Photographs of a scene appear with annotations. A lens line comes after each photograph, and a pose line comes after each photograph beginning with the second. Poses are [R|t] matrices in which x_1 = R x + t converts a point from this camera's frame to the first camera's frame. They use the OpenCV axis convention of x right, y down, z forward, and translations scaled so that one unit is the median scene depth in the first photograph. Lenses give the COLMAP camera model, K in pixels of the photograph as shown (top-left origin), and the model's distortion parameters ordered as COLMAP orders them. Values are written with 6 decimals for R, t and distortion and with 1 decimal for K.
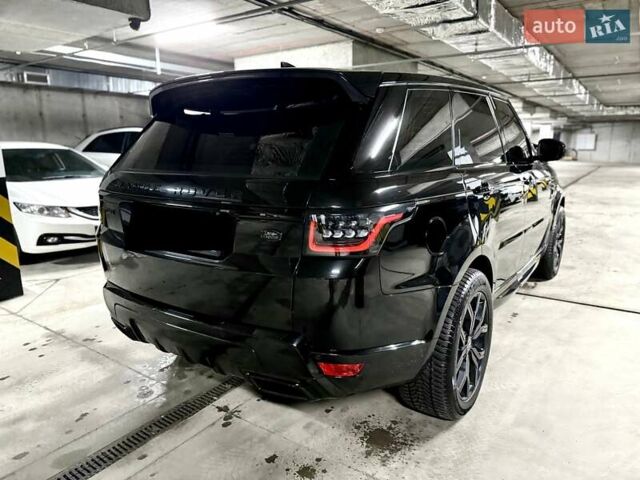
lens RADIAL K [[457.1, 0, 320.2], [0, 457.1, 242.4], [0, 0, 1]] dist [-0.000821, -0.004422]
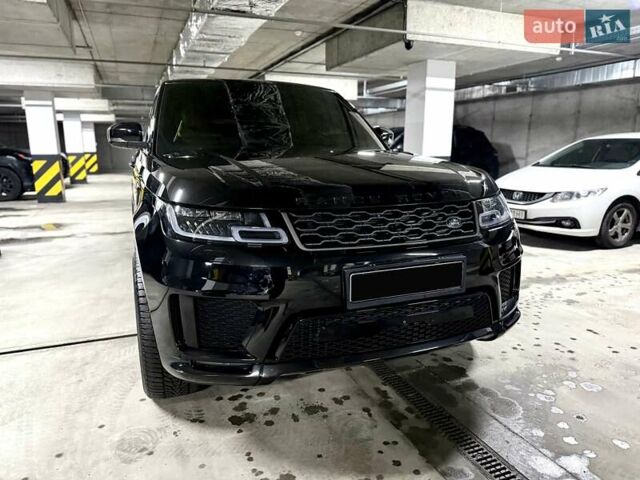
lens RADIAL K [[453.4, 0, 319.5], [0, 453.4, 242.2], [0, 0, 1]] dist [0.003739, -0.009821]
pose [[-0.544690, 0.180412, -0.819002, 1.157629], [-0.169351, 0.932805, 0.318111, -0.386282], [0.821361, 0.311971, -0.477536, 1.969522]]
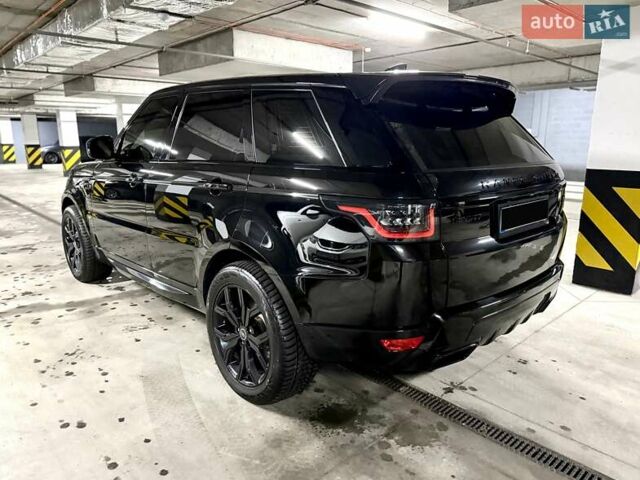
lens RADIAL K [[461.9, 0, 319.5], [0, 461.9, 240.2], [0, 0, 1]] dist [0.002608, -0.007575]
pose [[0.211142, -0.203065, 0.956130, -0.927679], [0.204526, 0.965707, 0.159934, -0.153646], [-0.955818, 0.161785, 0.245433, 0.730093]]
